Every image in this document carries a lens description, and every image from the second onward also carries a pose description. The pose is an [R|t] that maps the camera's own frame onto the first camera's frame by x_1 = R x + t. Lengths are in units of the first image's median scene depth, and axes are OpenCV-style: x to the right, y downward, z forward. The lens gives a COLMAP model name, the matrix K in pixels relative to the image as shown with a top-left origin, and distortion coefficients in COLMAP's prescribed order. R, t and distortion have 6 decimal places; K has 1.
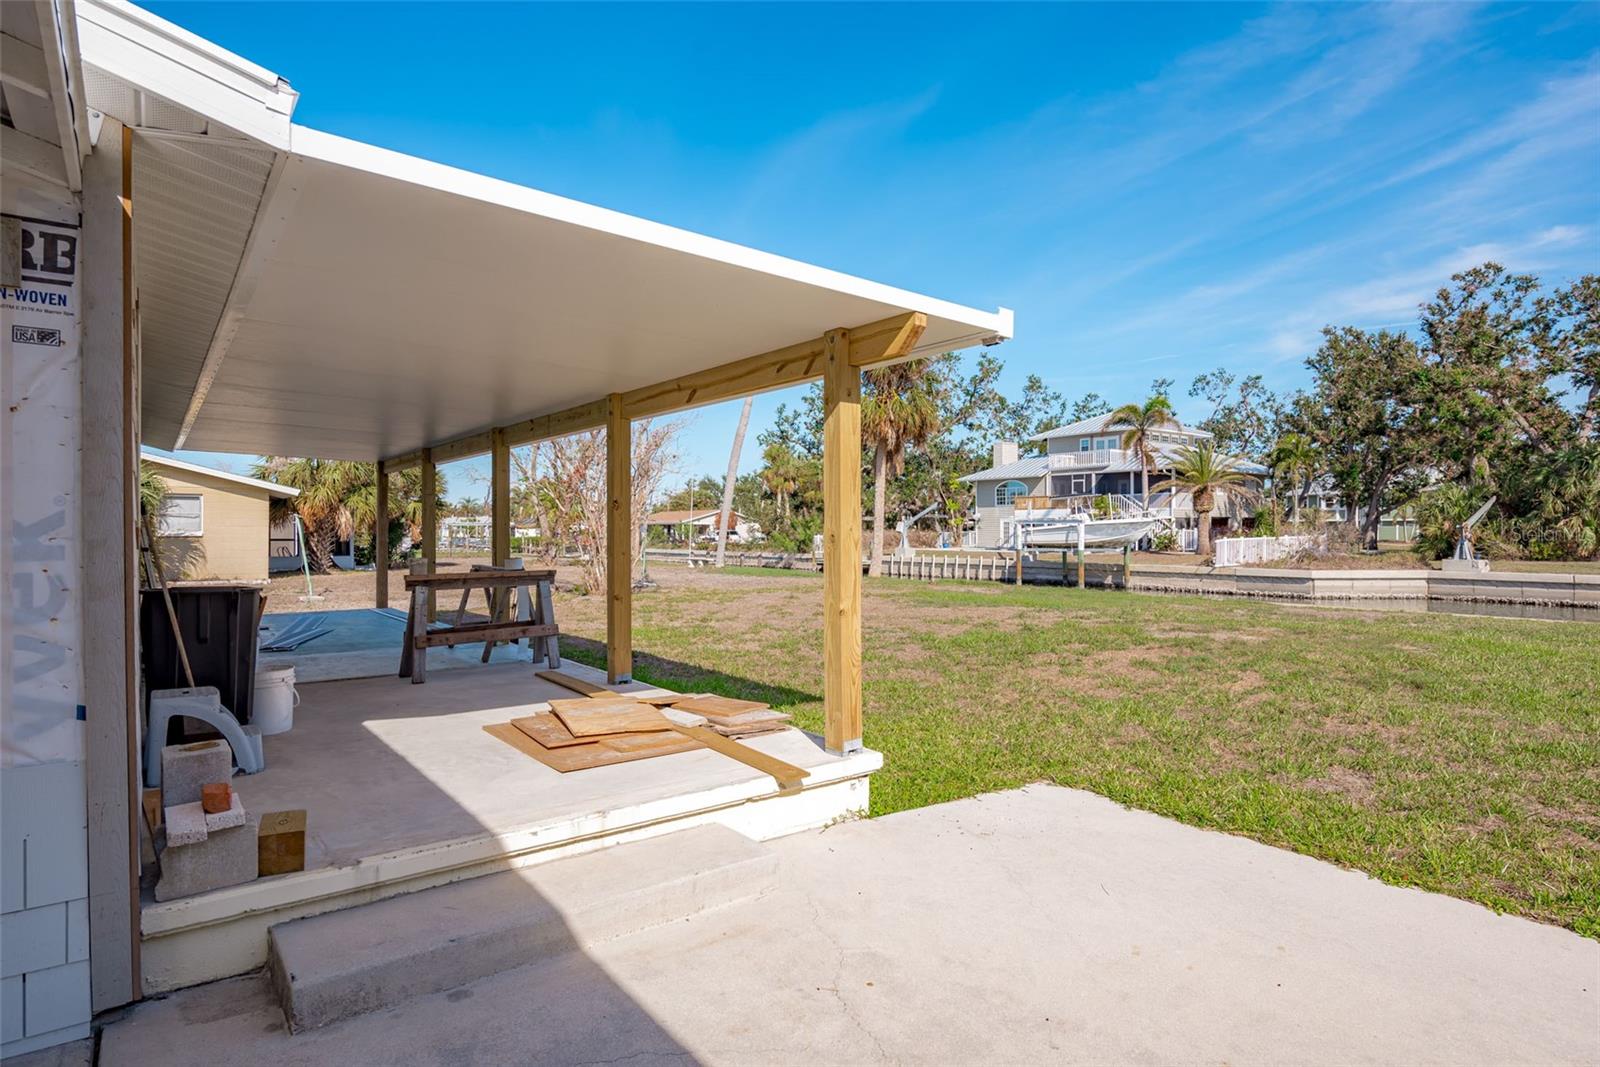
lens RADIAL K [[849.9, 0, 807.7], [0, 849.9, 530.9], [0, 0, 1]] dist [-0.004294, -0.000502]
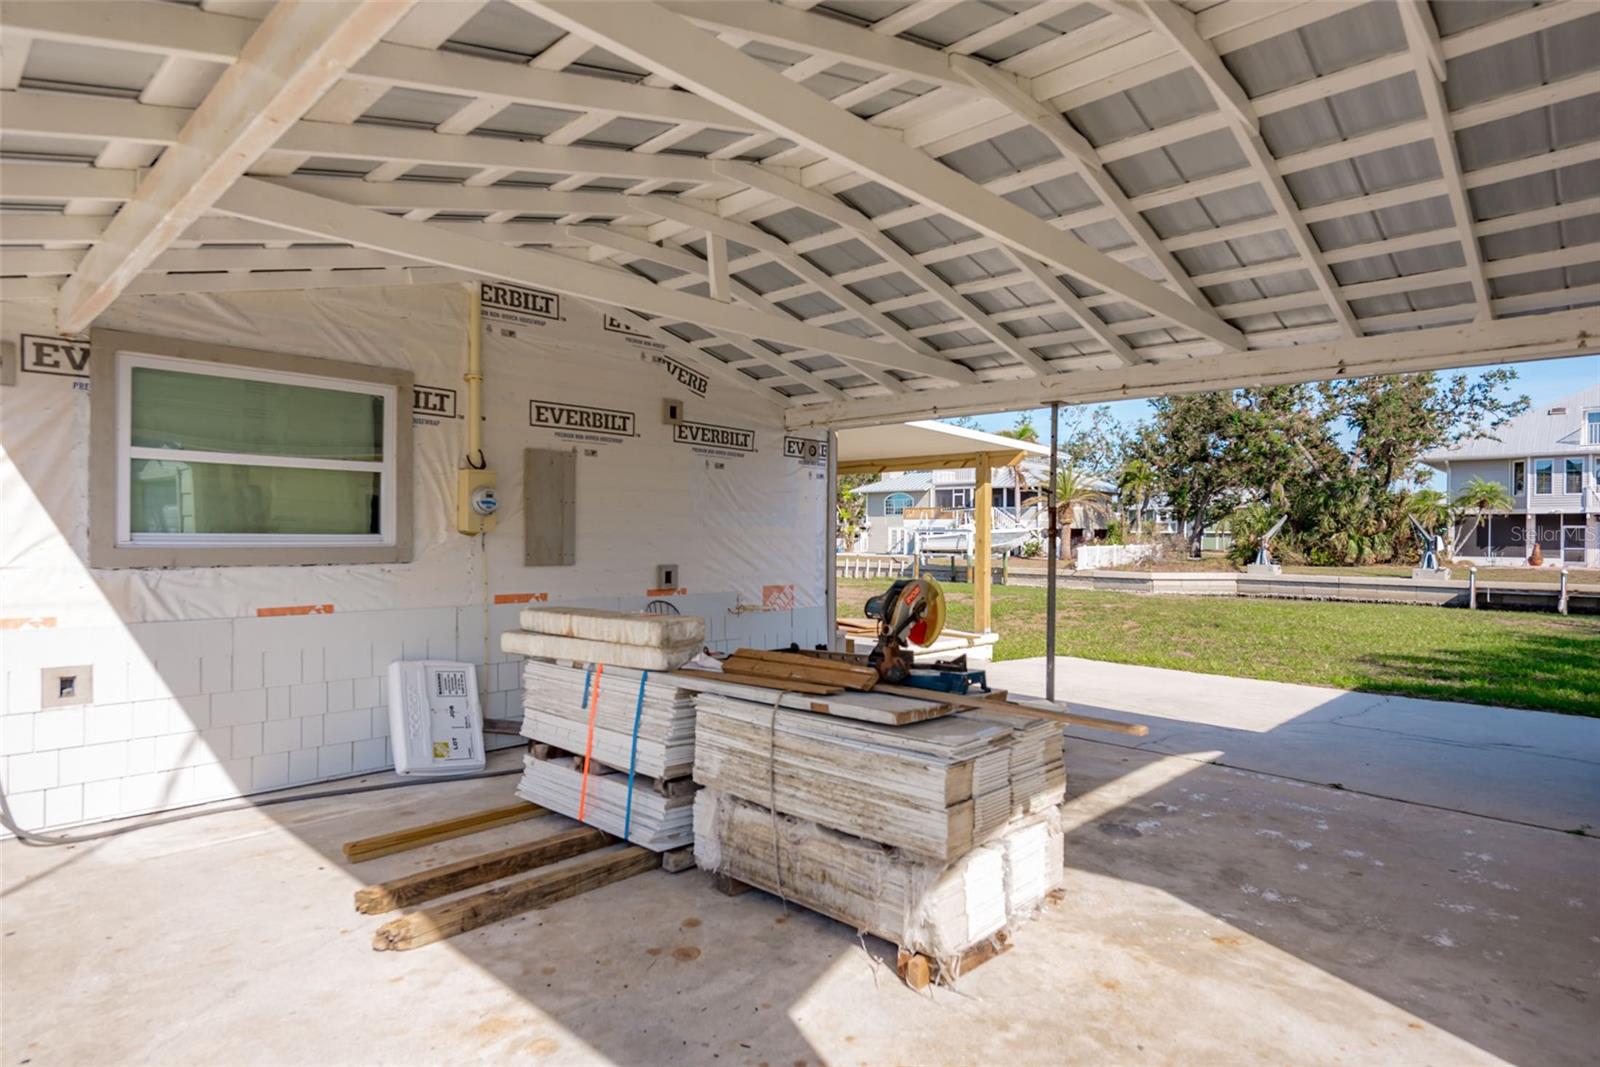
lens RADIAL K [[849.9, 0, 795.3], [0, 849.9, 538.1], [0, 0, 1]] dist [-0.004294, -0.000502]
pose [[0.989496, 0.011152, 0.144128, -0.084067], [-0.011422, 0.999934, 0.001046, 0.000421], [-0.144107, -0.002681, 0.989559, -0.127942]]
